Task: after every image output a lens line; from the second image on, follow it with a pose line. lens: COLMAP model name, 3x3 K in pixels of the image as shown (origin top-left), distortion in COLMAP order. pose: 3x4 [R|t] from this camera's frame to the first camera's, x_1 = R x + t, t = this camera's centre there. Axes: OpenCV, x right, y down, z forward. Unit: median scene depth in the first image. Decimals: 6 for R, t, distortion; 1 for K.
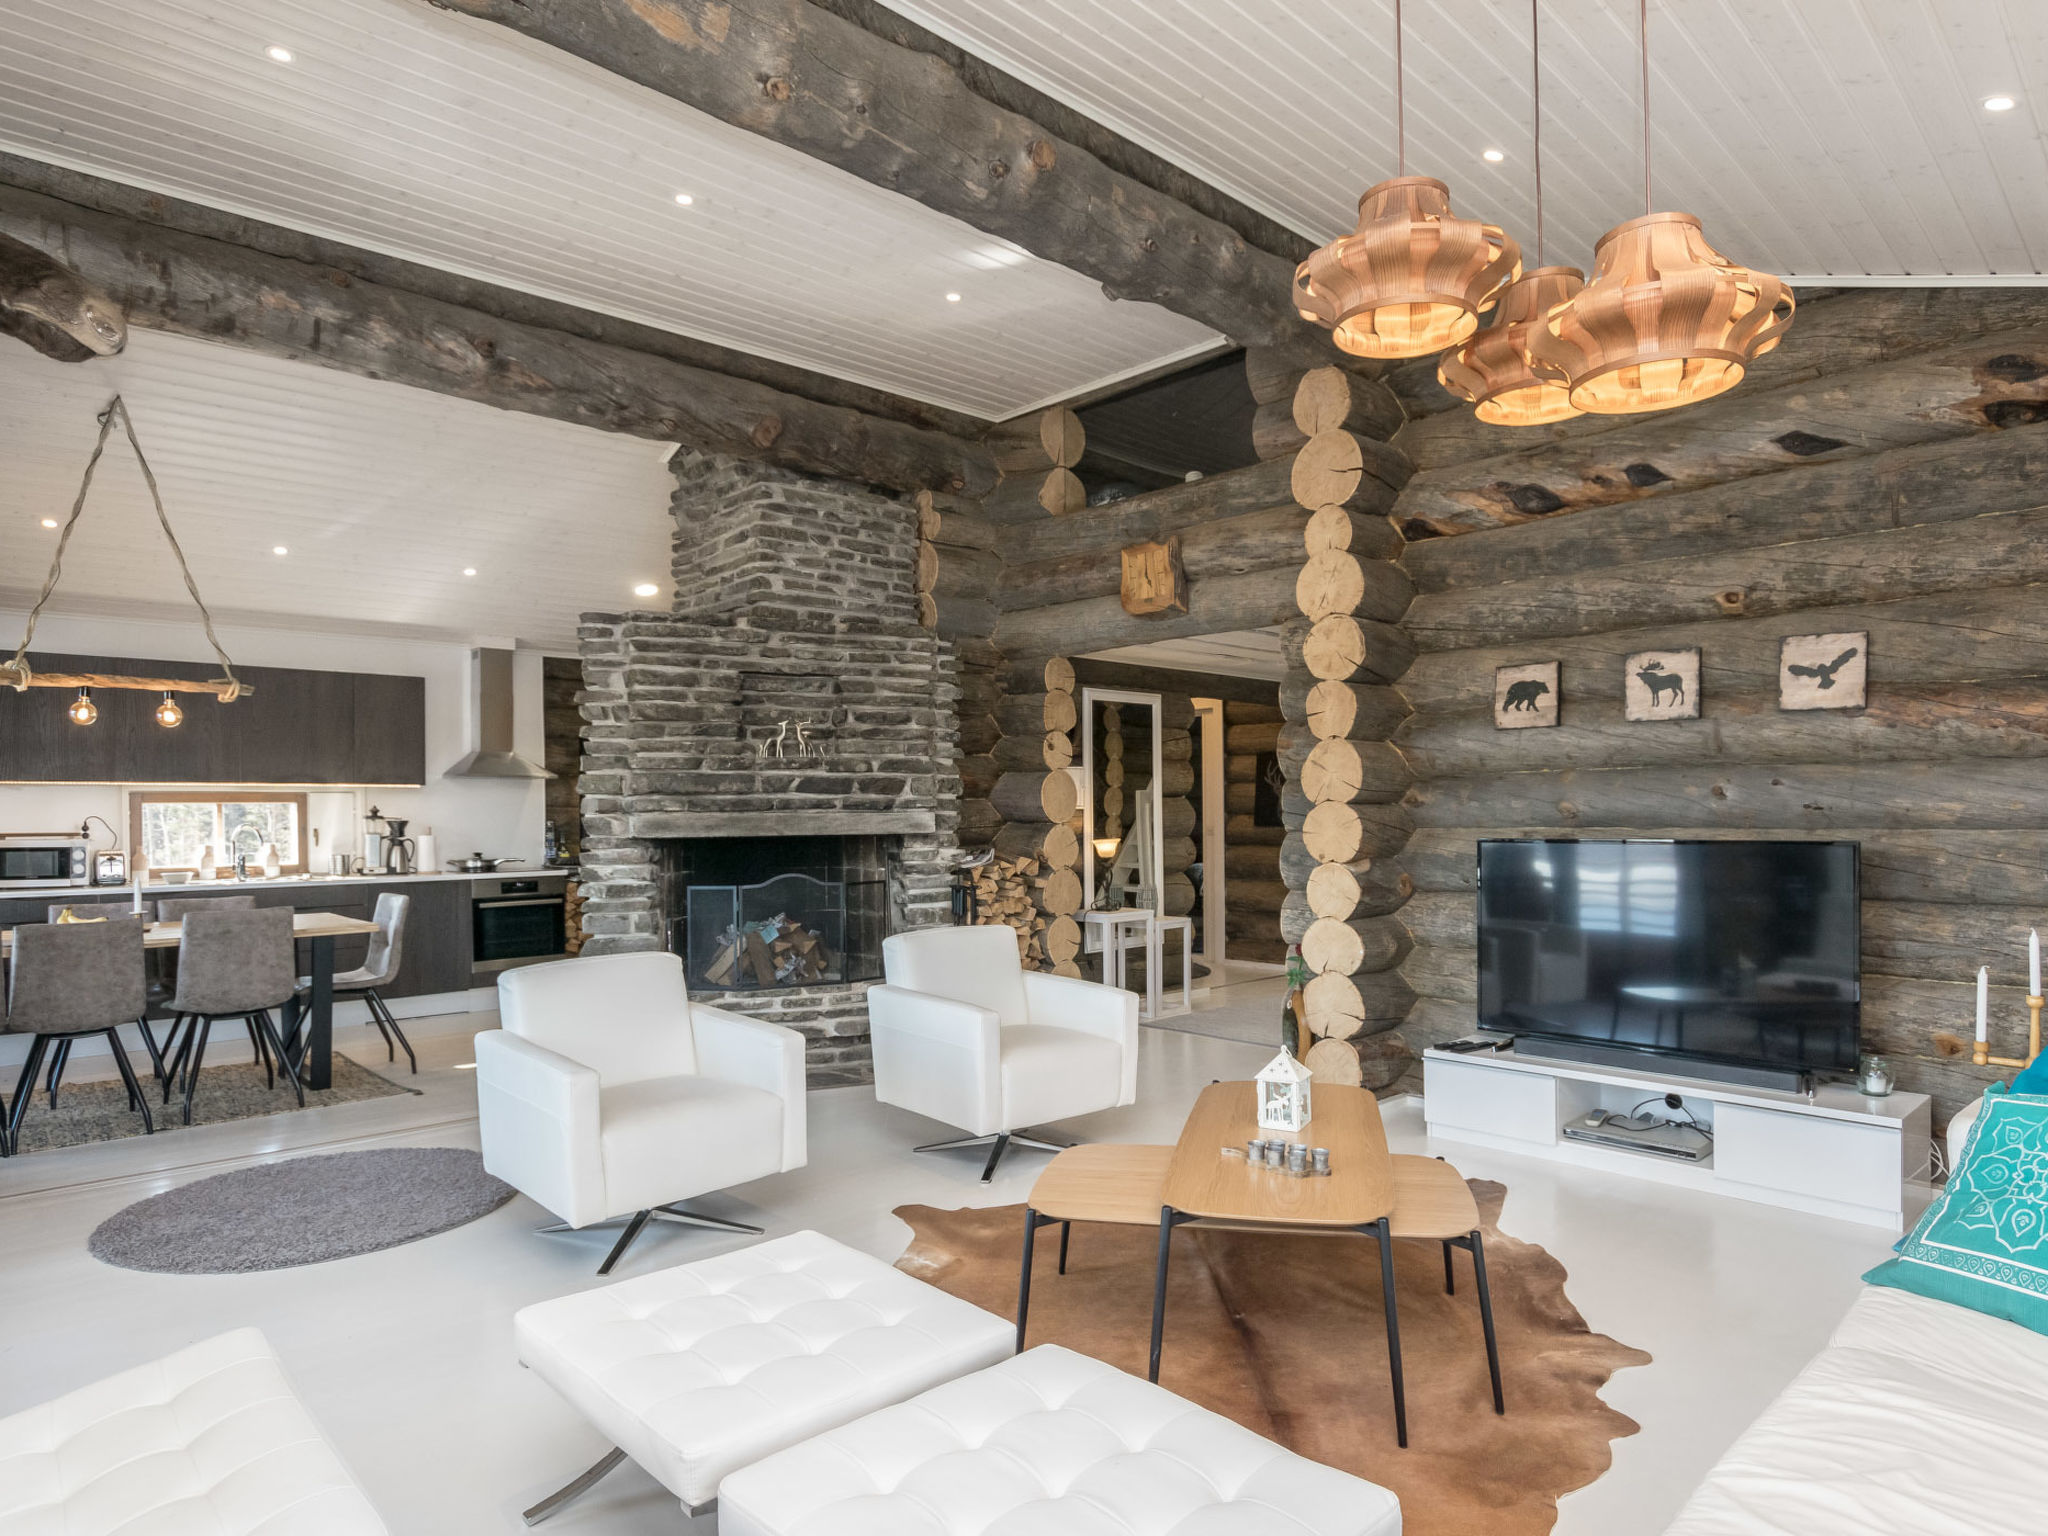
lens RADIAL K [[1198.7, 0, 1026.7], [0, 1198.7, 811.9], [0, 0, 1]] dist [-0.004795, 0.000479]
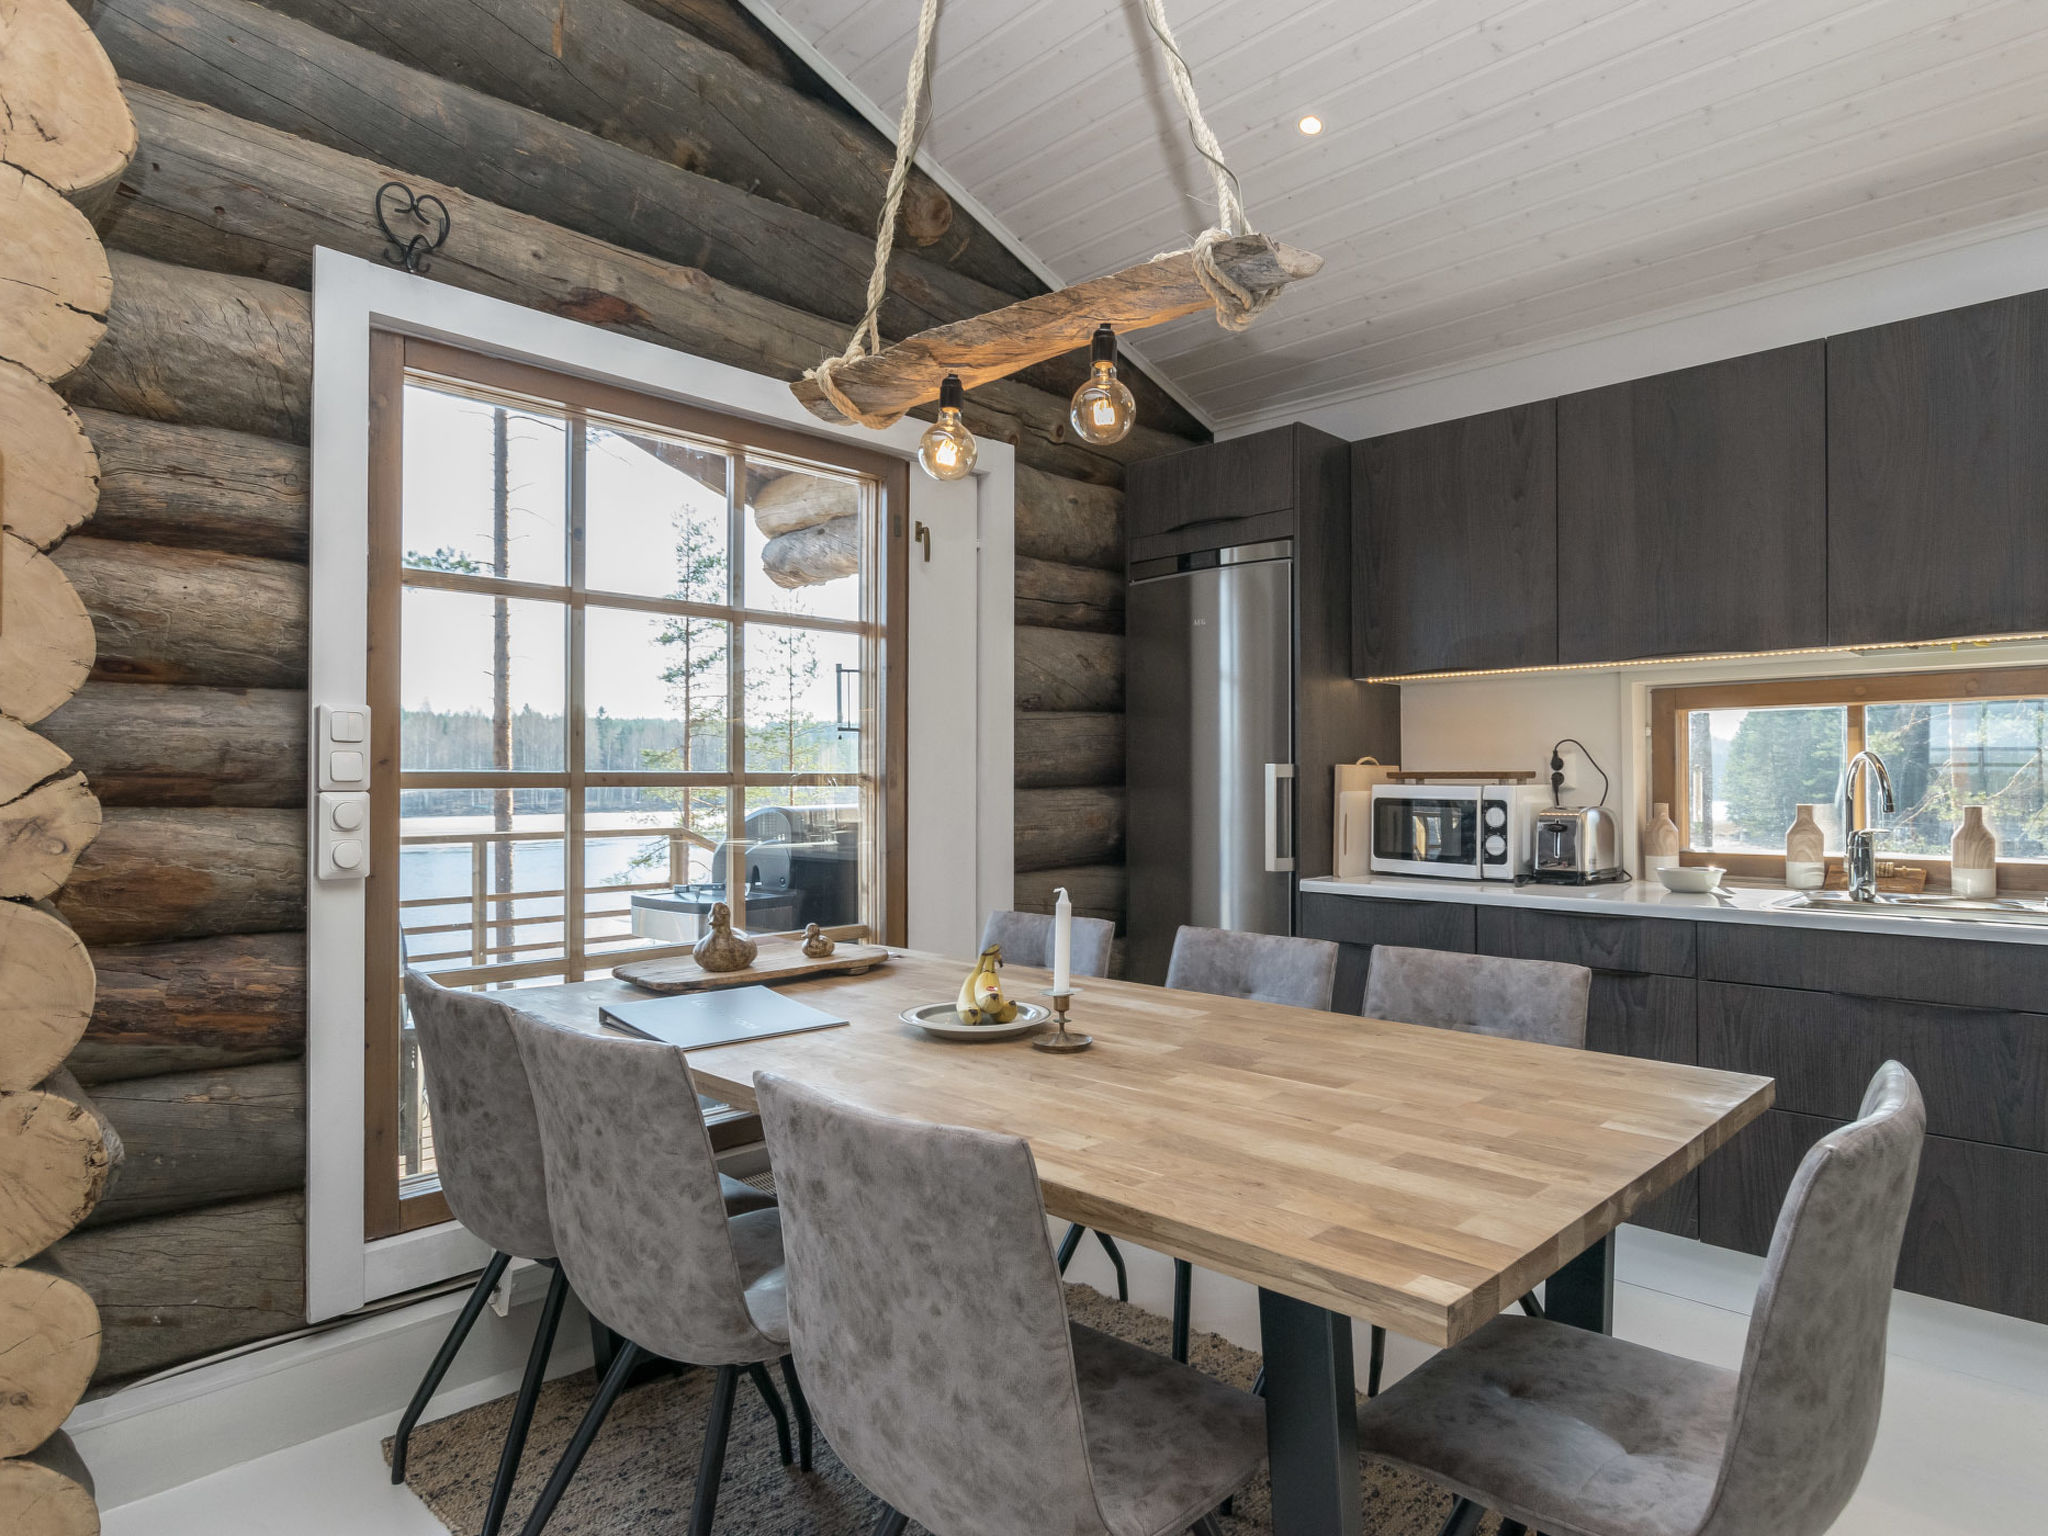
lens RADIAL K [[1190.8, 0, 1024.0], [0, 1190.8, 768.0], [0, 0, 1]] dist [-0.001152, 0.001144]
pose [[0.038813, 0.002622, -0.999243, -0.360817], [0.002458, 0.999993, 0.002719, 0.016373], [0.999243, -0.002562, 0.038807, 0.919650]]
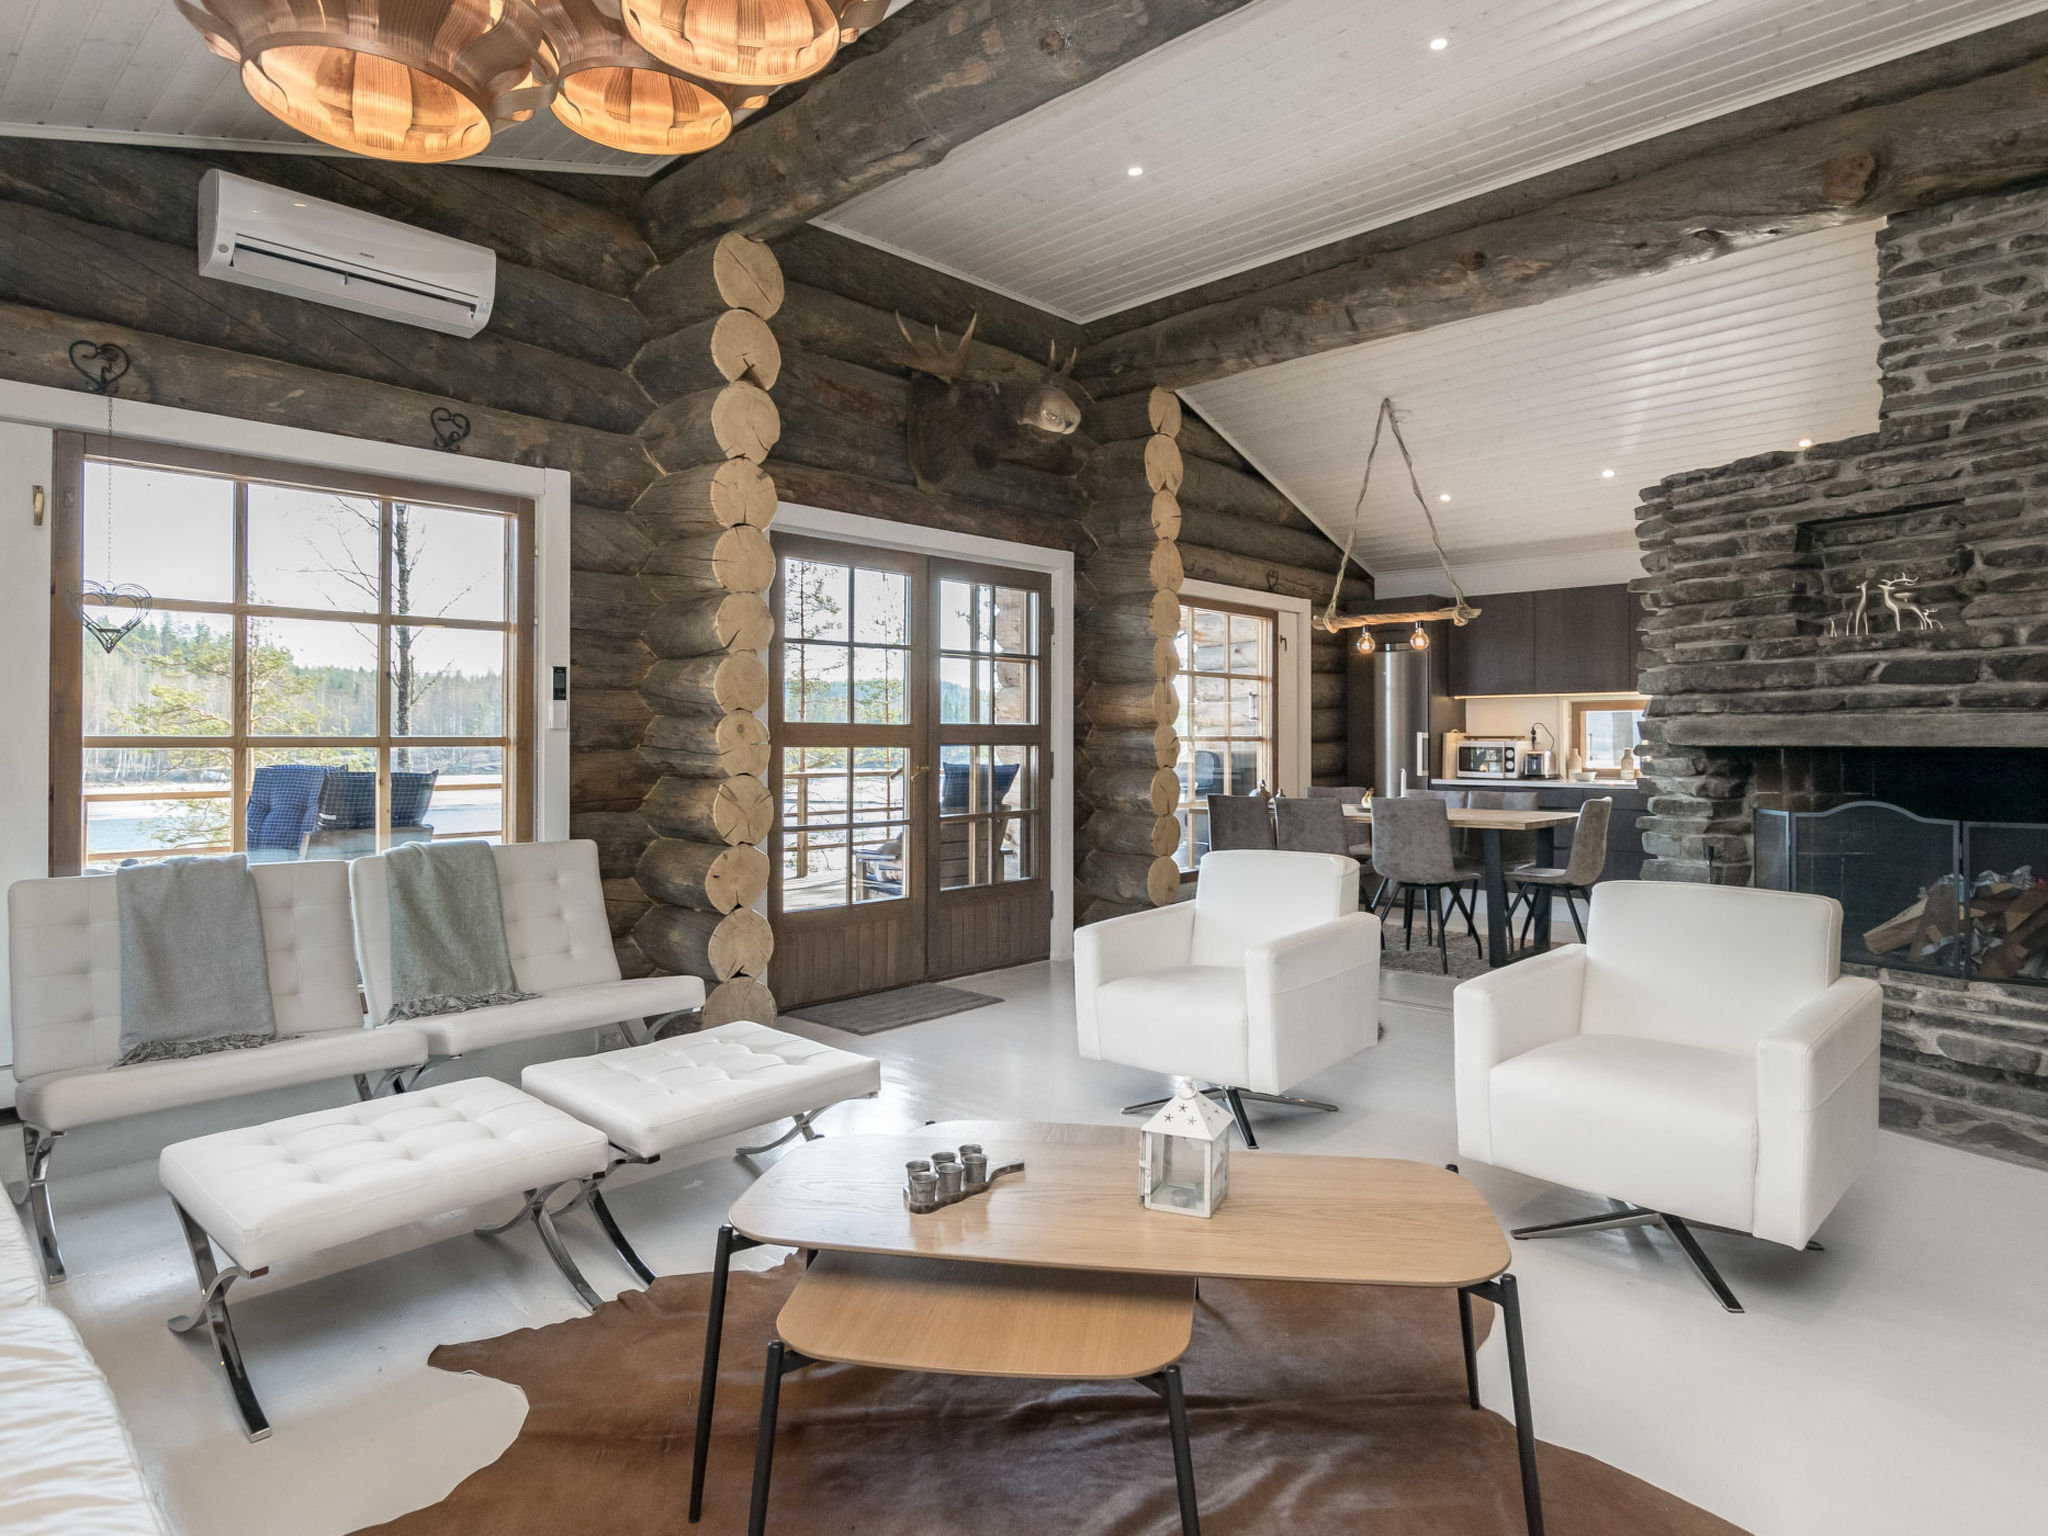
lens RADIAL K [[1177.2, 0, 1022.9], [0, 1177.2, 732.3], [0, 0, 1]] dist [-0.002580, 0.000364]
pose [[0.074331, 0.005362, -0.997219, 0.457754], [0.002577, 0.999981, 0.005569, 0.006552], [0.997230, -0.002983, 0.074316, 0.471693]]
